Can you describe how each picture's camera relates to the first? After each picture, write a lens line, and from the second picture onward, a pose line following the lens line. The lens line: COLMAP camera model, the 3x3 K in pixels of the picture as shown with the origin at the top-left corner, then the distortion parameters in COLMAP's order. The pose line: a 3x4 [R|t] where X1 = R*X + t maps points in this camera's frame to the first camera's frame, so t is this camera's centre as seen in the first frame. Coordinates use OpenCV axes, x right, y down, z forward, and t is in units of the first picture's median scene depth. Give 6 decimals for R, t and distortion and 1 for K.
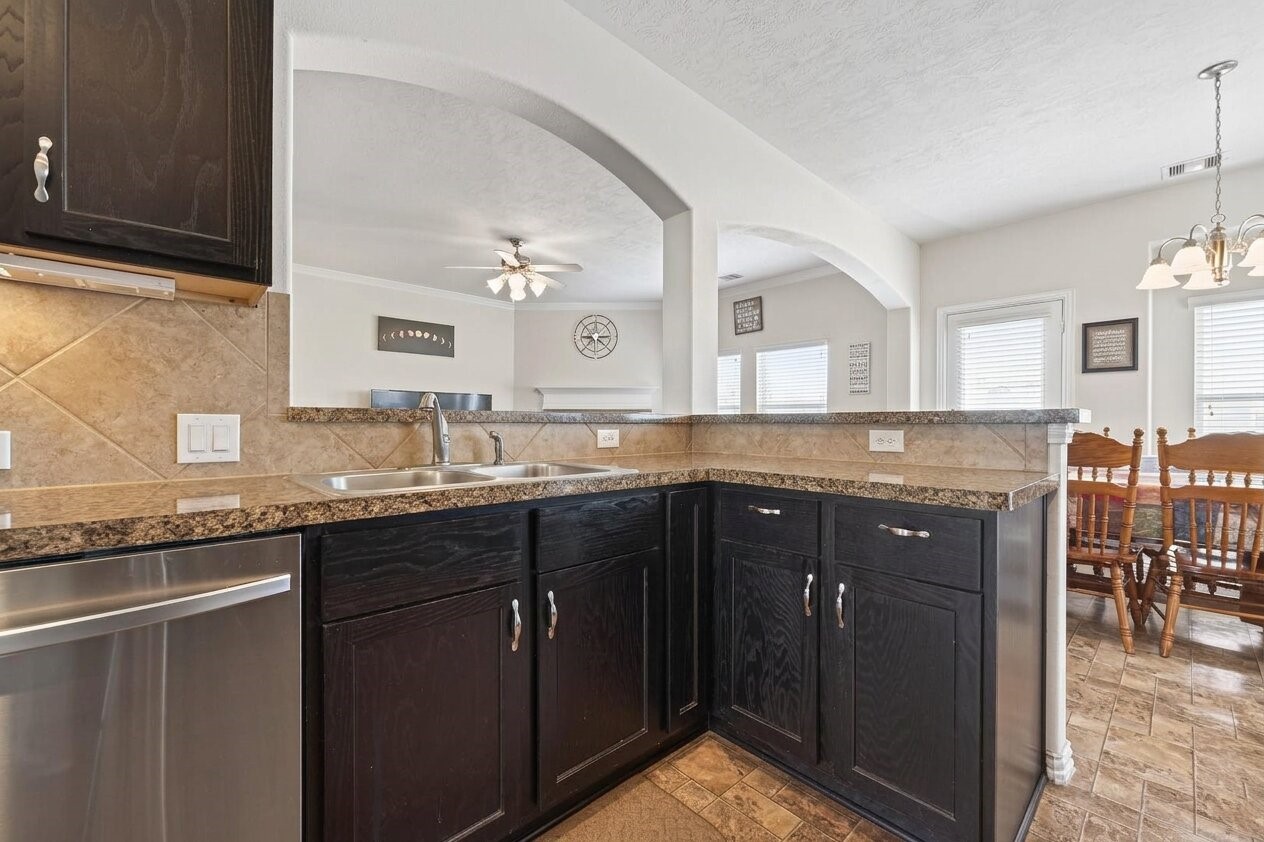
lens RADIAL K [[511.7, 0, 630.3], [0, 511.7, 426.2], [0, 0, 1]] dist [-0.000338, -0.000077]
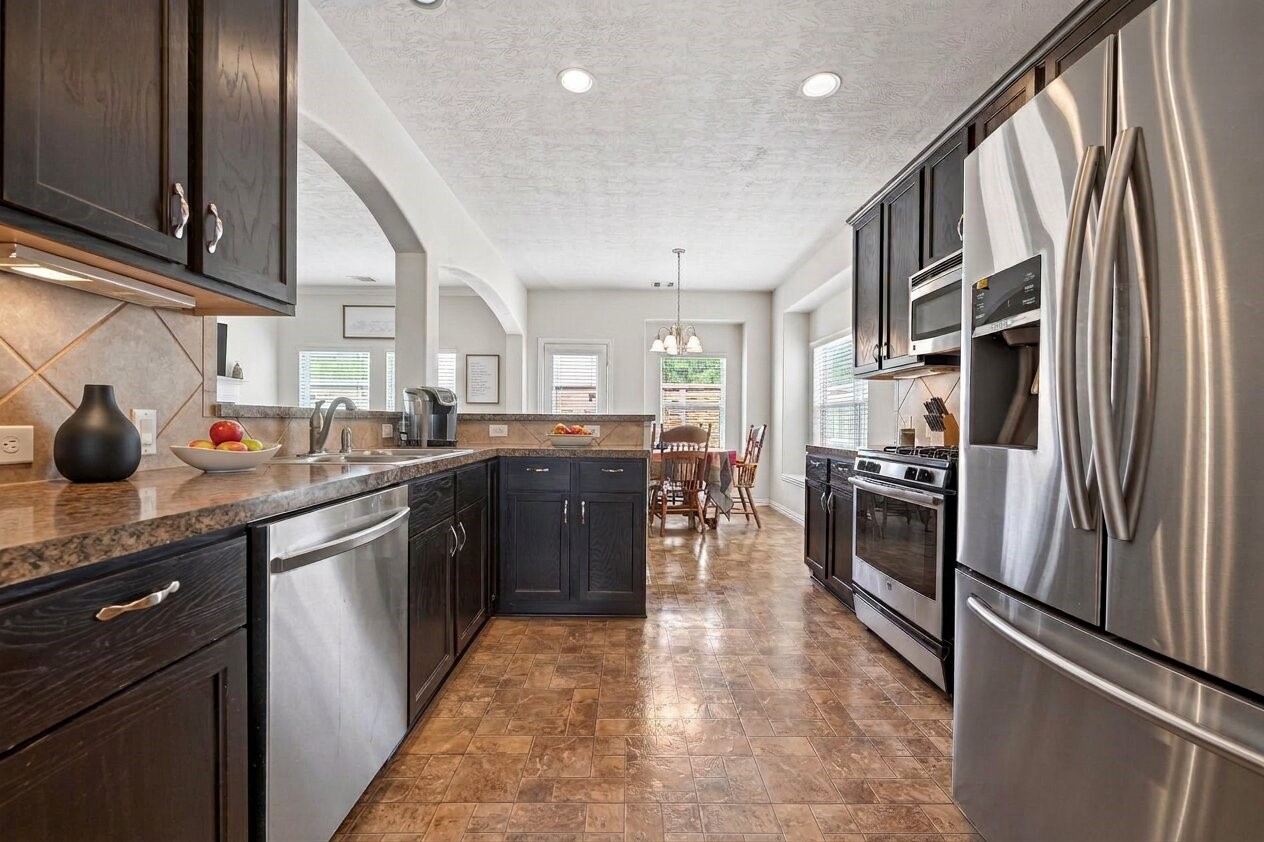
lens RADIAL K [[511.7, 0, 630.3], [0, 511.7, 426.2], [0, 0, 1]] dist [-0.000338, -0.000077]
pose [[0.675395, -0.003190, 0.737450, -0.519499], [-0.003372, 0.999967, 0.007415, 0.000106], [-0.737449, -0.007495, 0.675361, -0.264550]]
